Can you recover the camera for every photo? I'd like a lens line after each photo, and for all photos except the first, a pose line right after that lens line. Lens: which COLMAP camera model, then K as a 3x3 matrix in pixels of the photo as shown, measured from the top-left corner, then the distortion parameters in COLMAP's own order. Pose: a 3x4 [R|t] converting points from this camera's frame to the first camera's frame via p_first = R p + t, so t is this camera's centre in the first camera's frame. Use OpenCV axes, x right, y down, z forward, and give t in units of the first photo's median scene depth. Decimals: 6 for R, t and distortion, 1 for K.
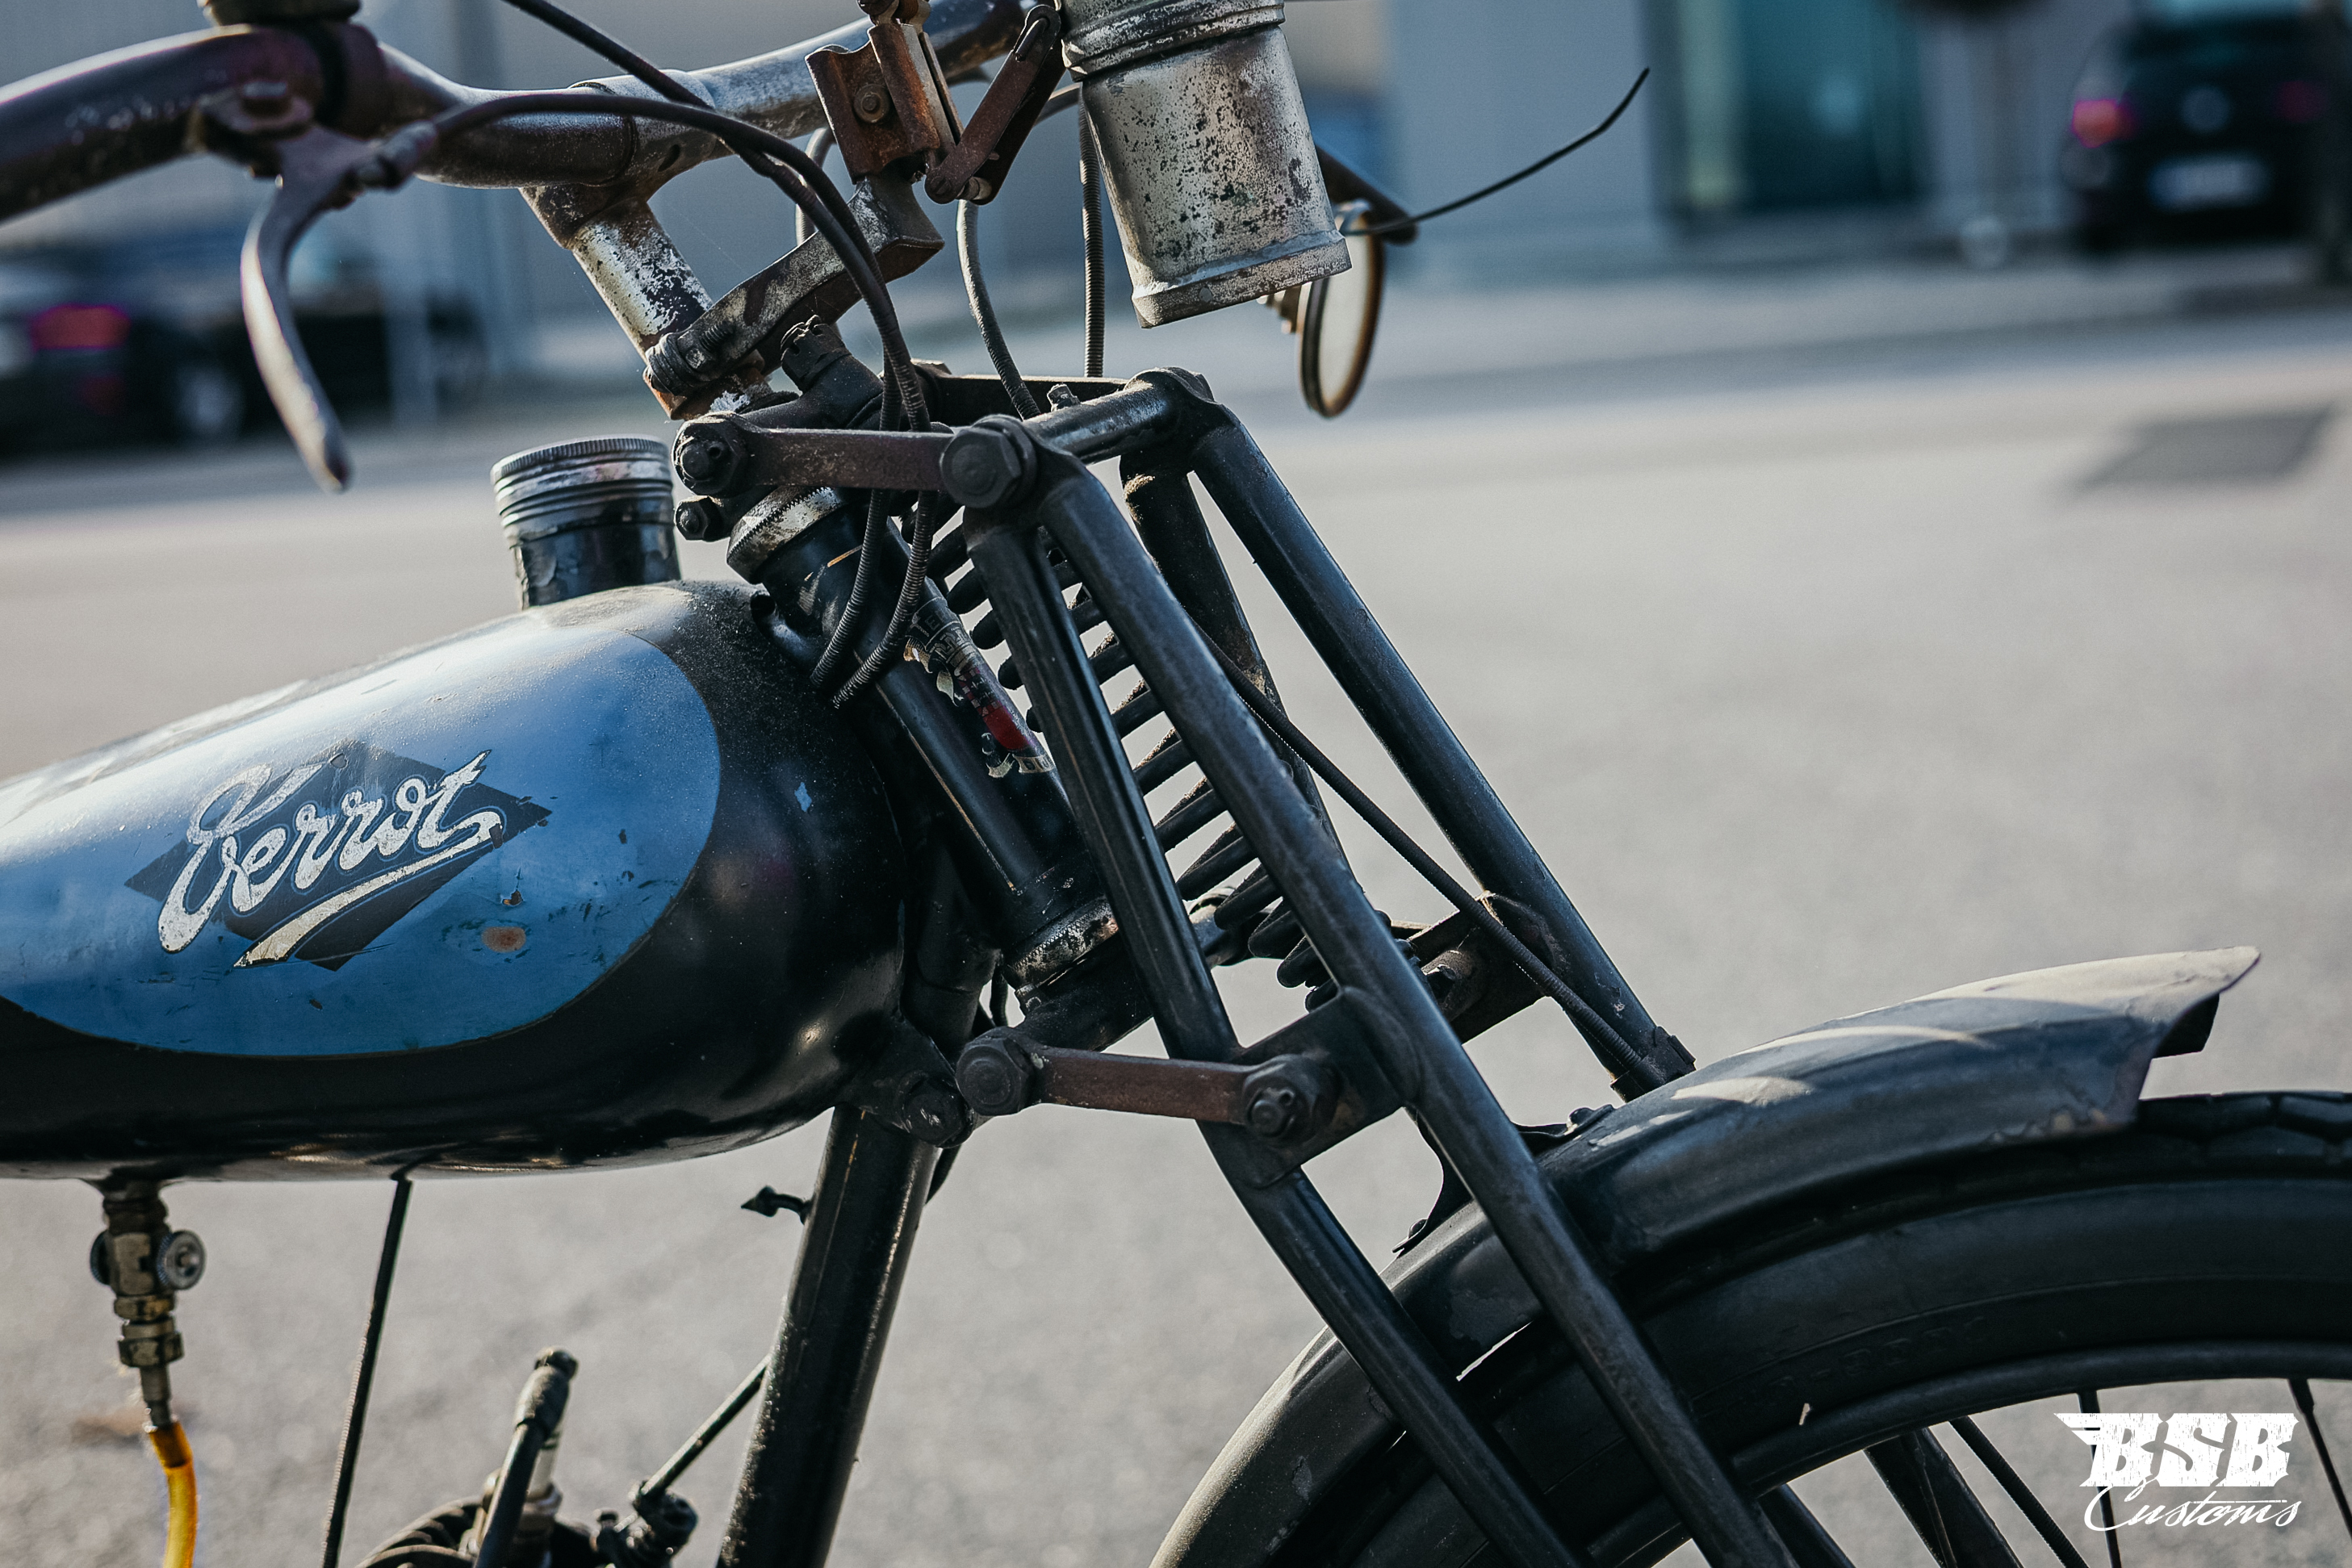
lens RADIAL K [[3498.4, 0, 1207.0], [0, 3498.4, 774.5], [0, 0, 1]] dist [0.031100, -0.373388]
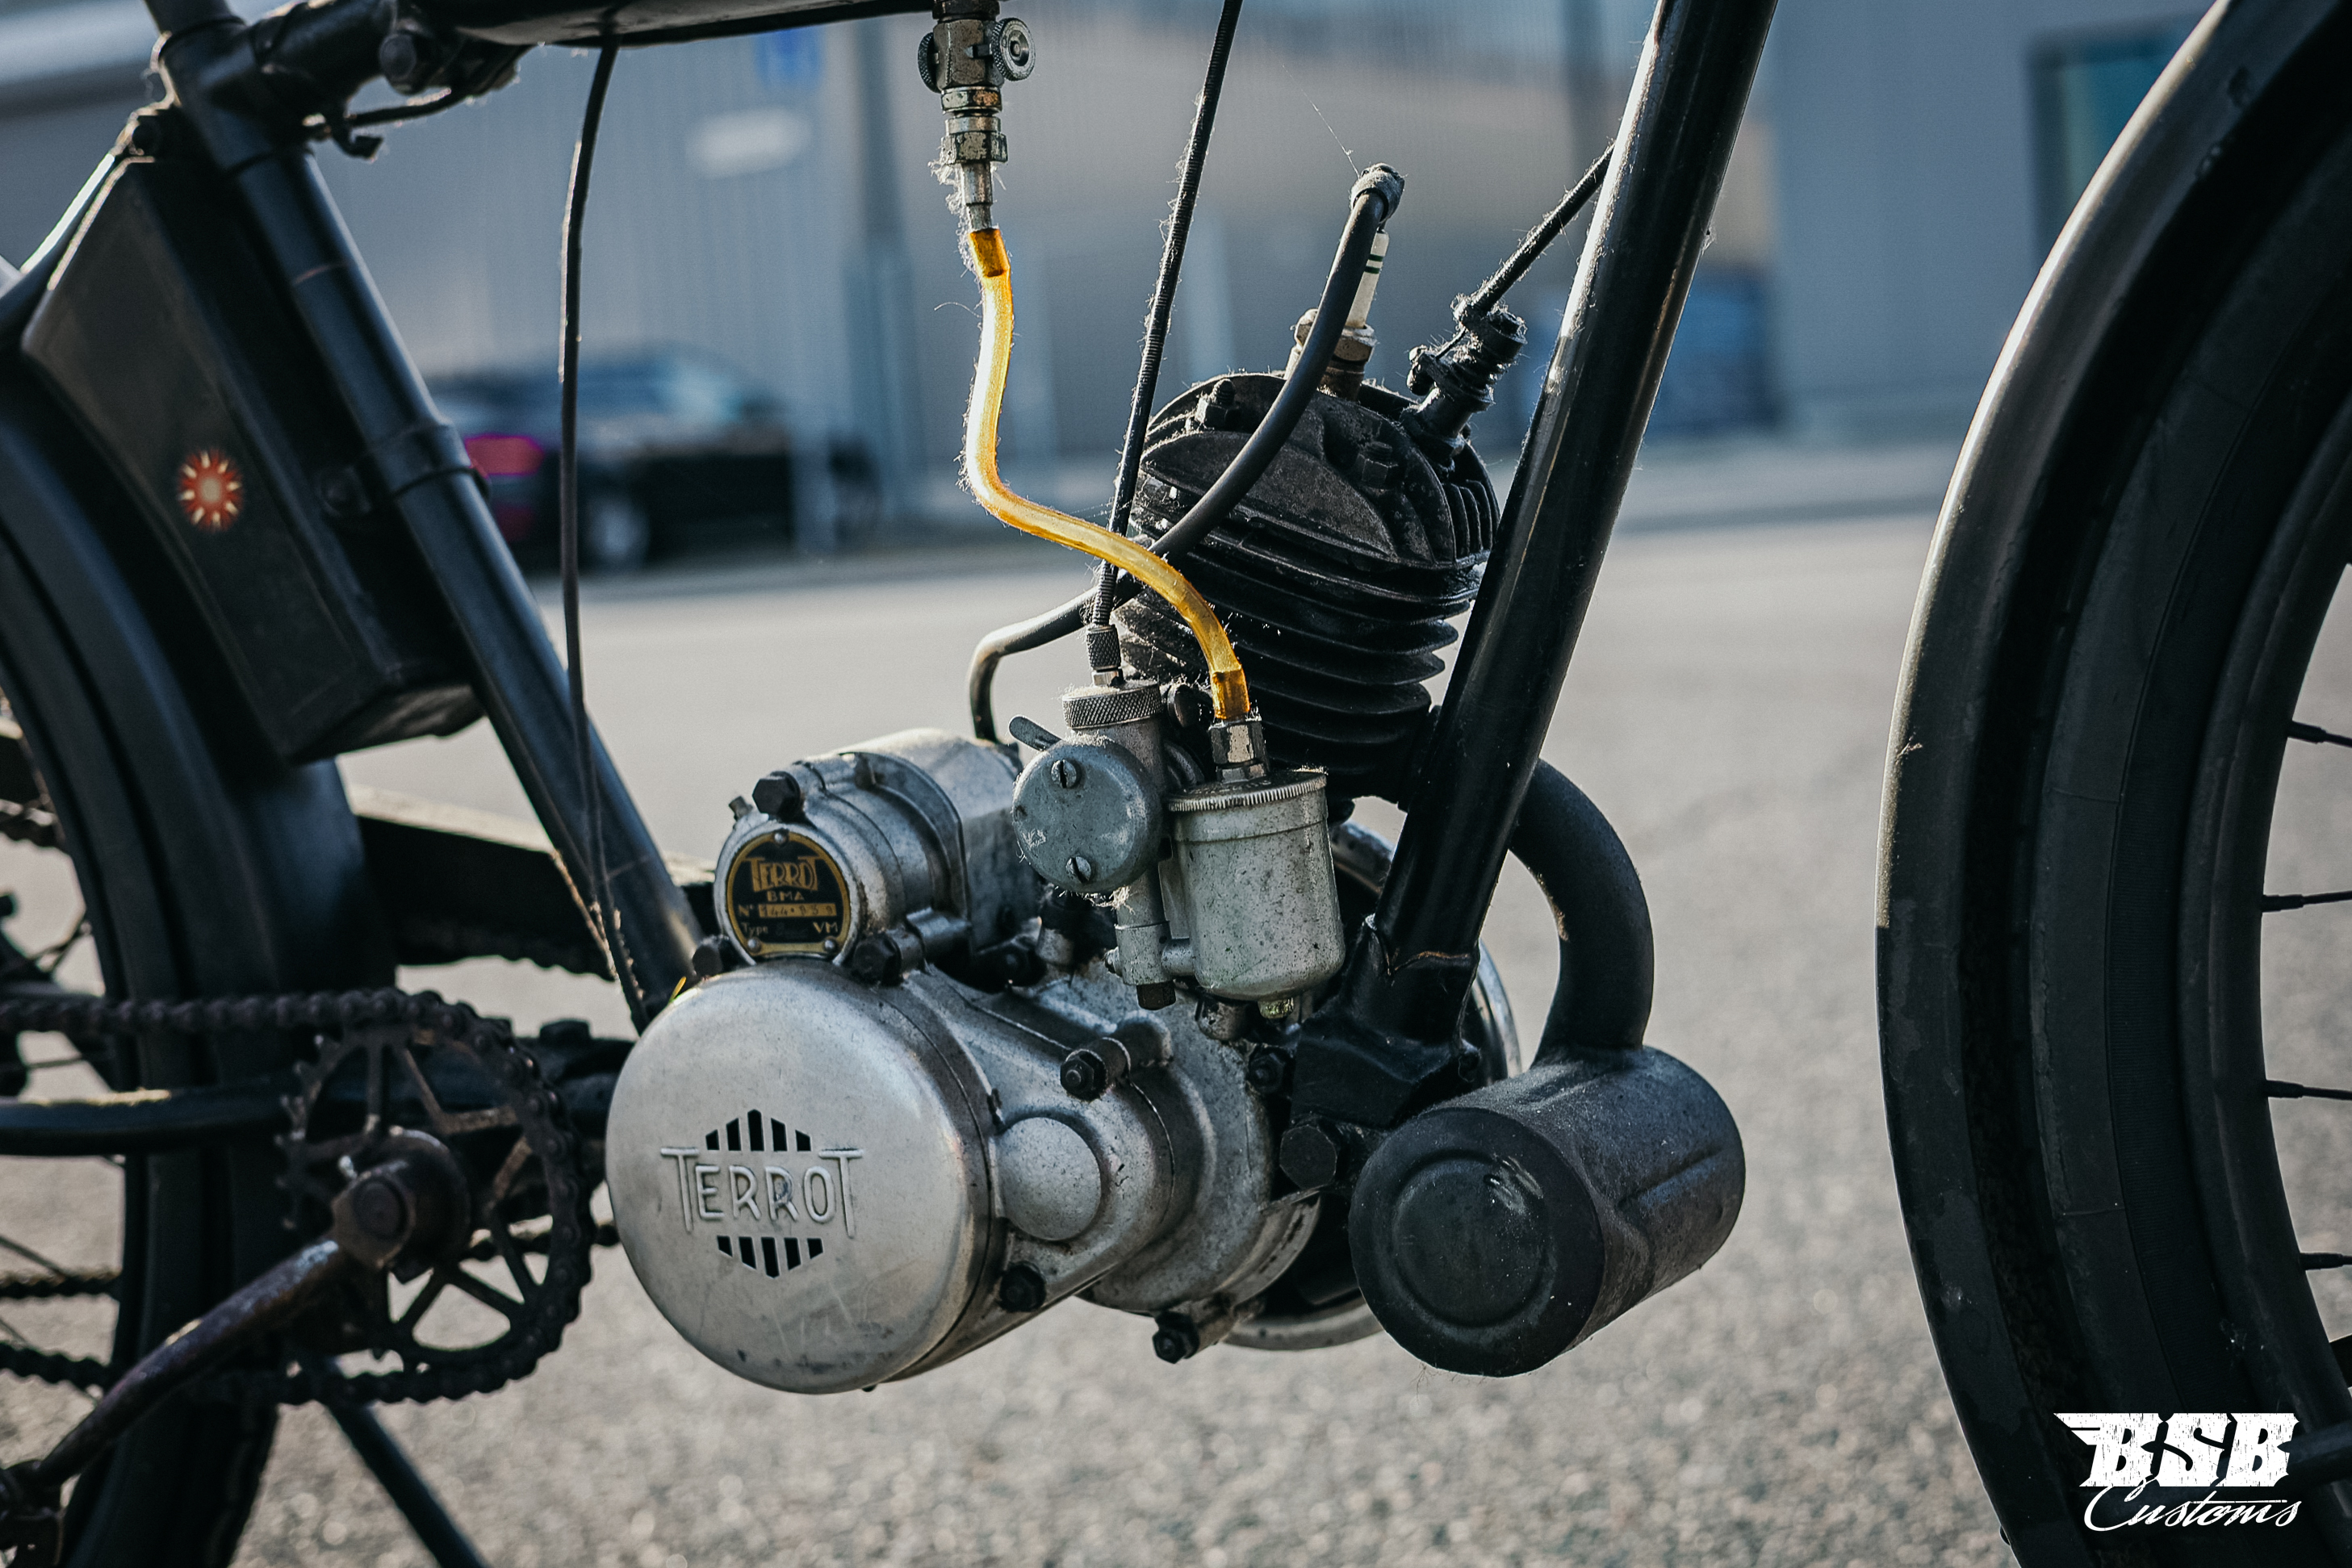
lens RADIAL K [[3498.4, 0, 1207.0], [0, 3498.4, 774.5], [0, 0, 1]] dist [0.031100, -0.373388]
pose [[0.994408, 0.021942, -0.103298, -0.146242], [-0.027443, 0.998263, -0.052132, 0.434502], [0.101974, 0.054675, 0.993283, 0.037731]]
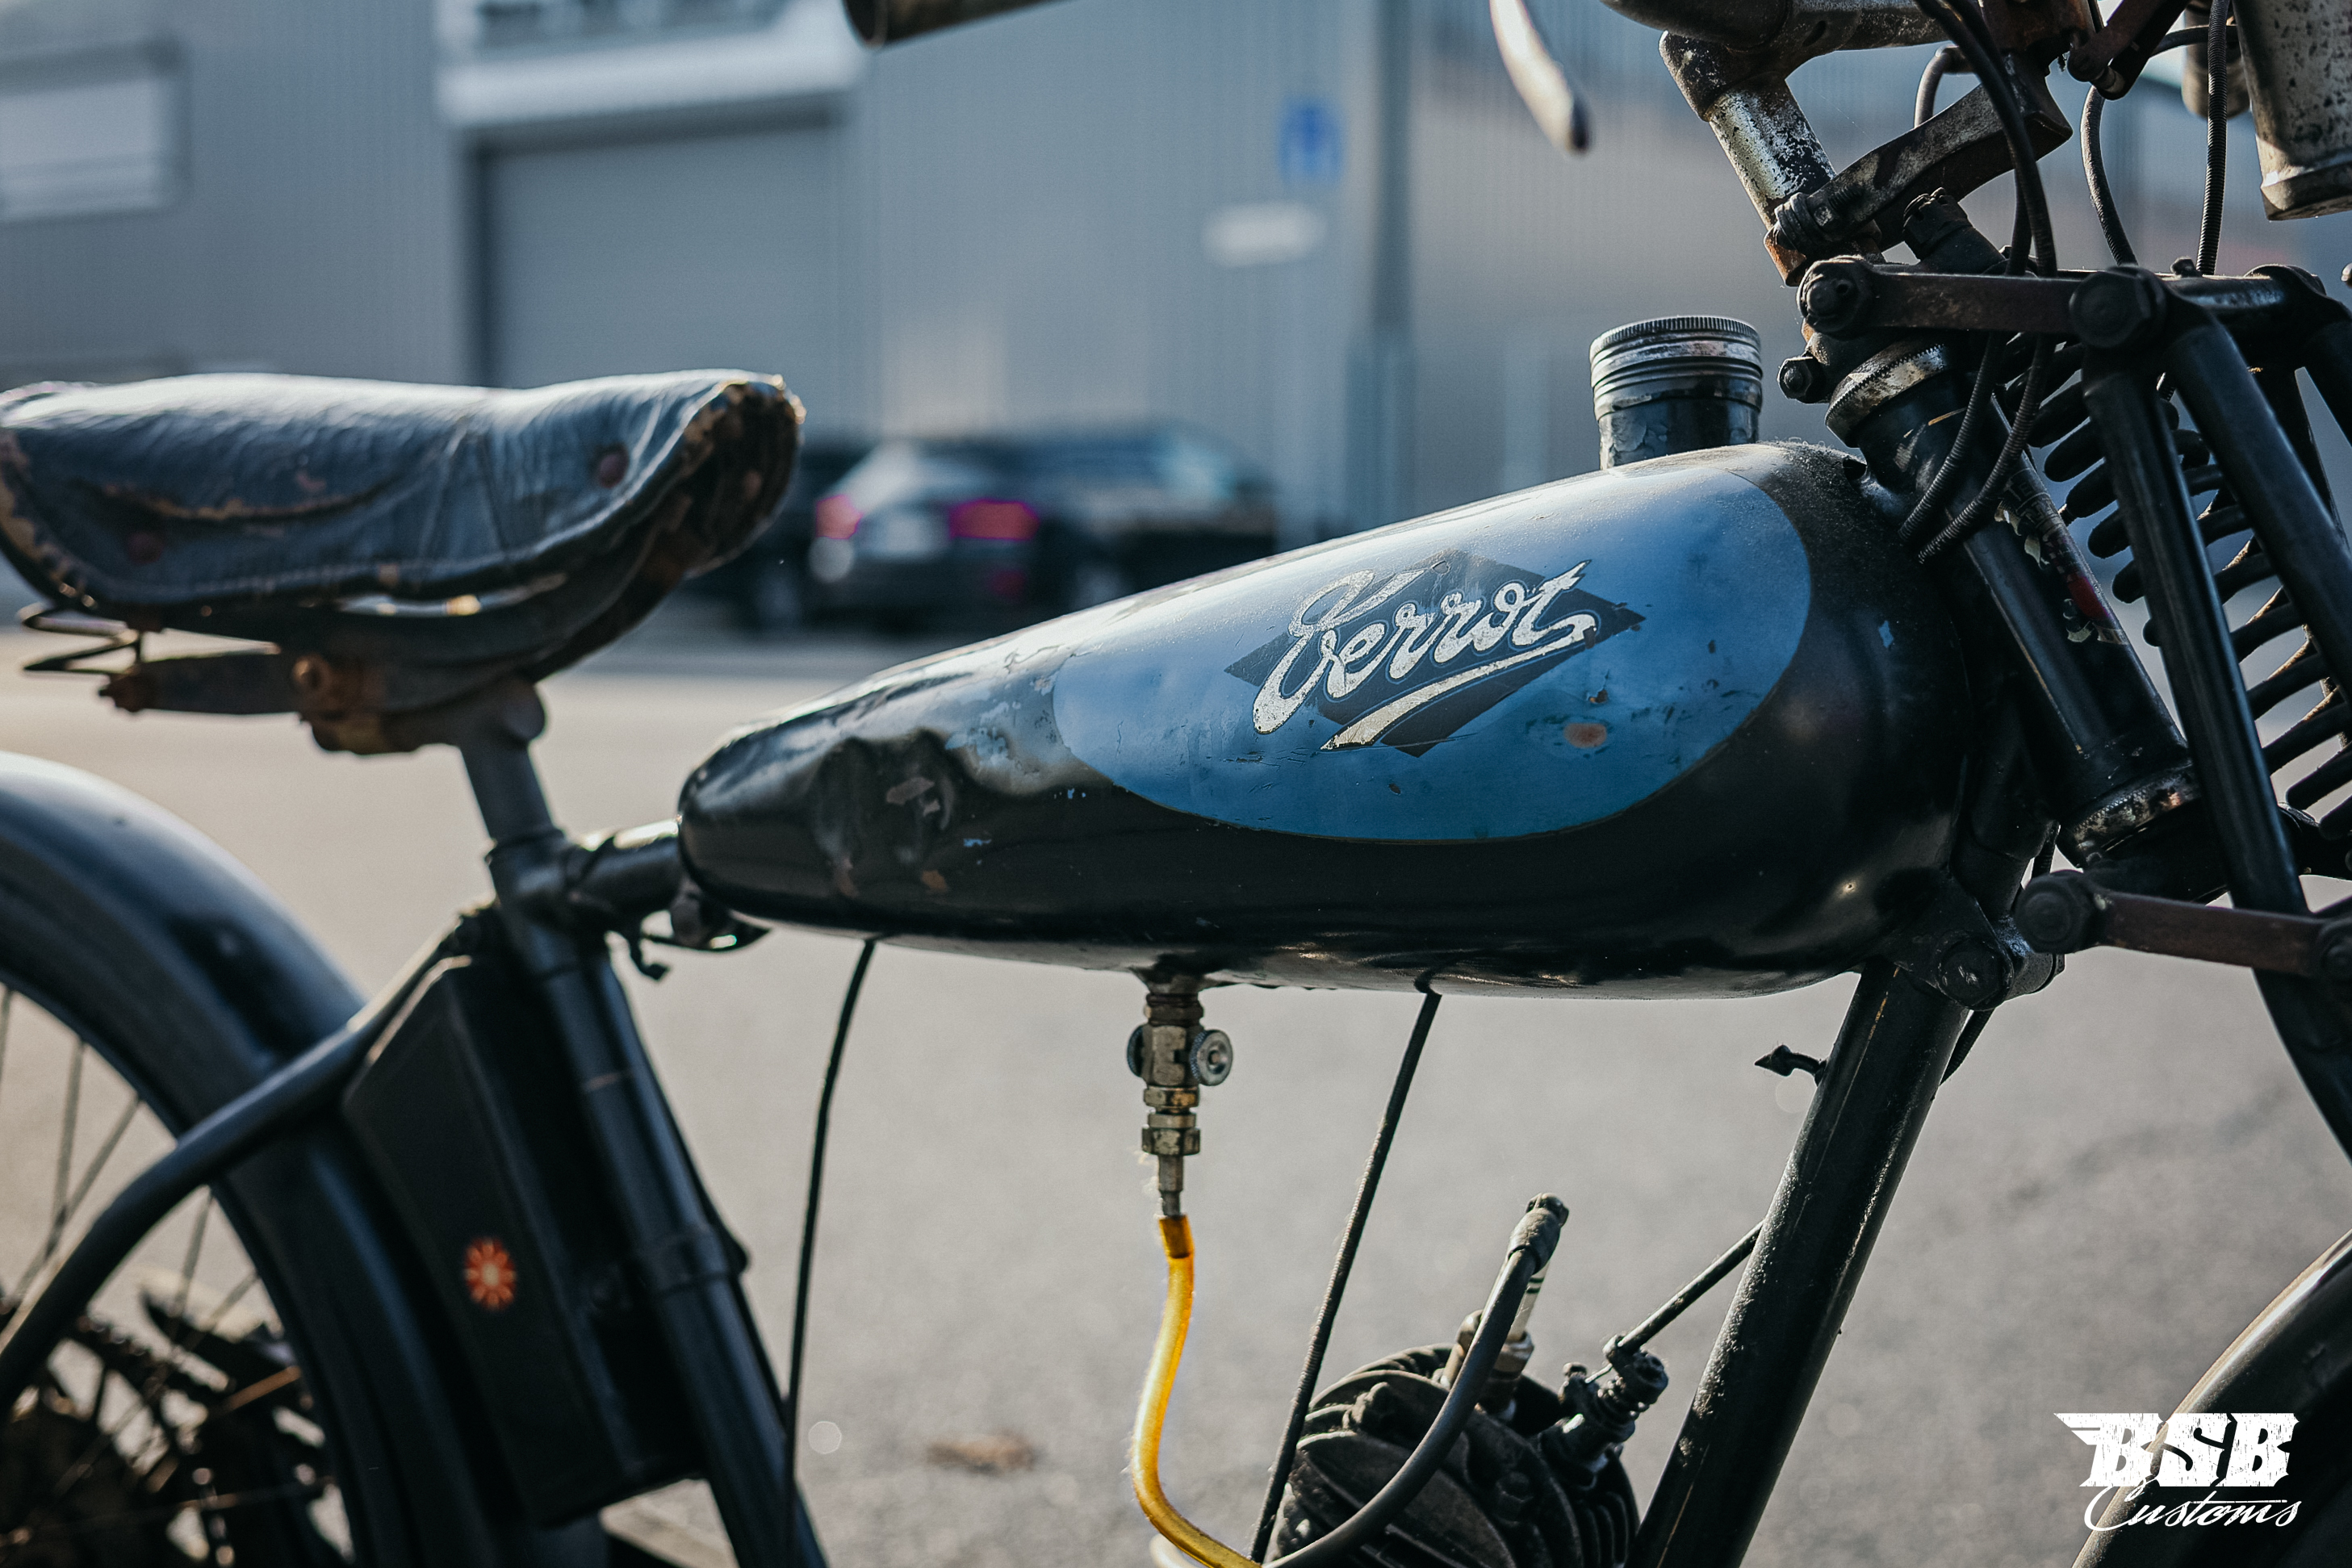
lens RADIAL K [[3498.4, 0, 1207.0], [0, 3498.4, 774.5], [0, 0, 1]] dist [0.031100, -0.373388]
pose [[0.965985, 0.104379, -0.236599, -0.059059], [-0.122091, 0.990615, -0.061448, 0.131712], [0.227964, 0.088245, 0.969662, -0.037713]]
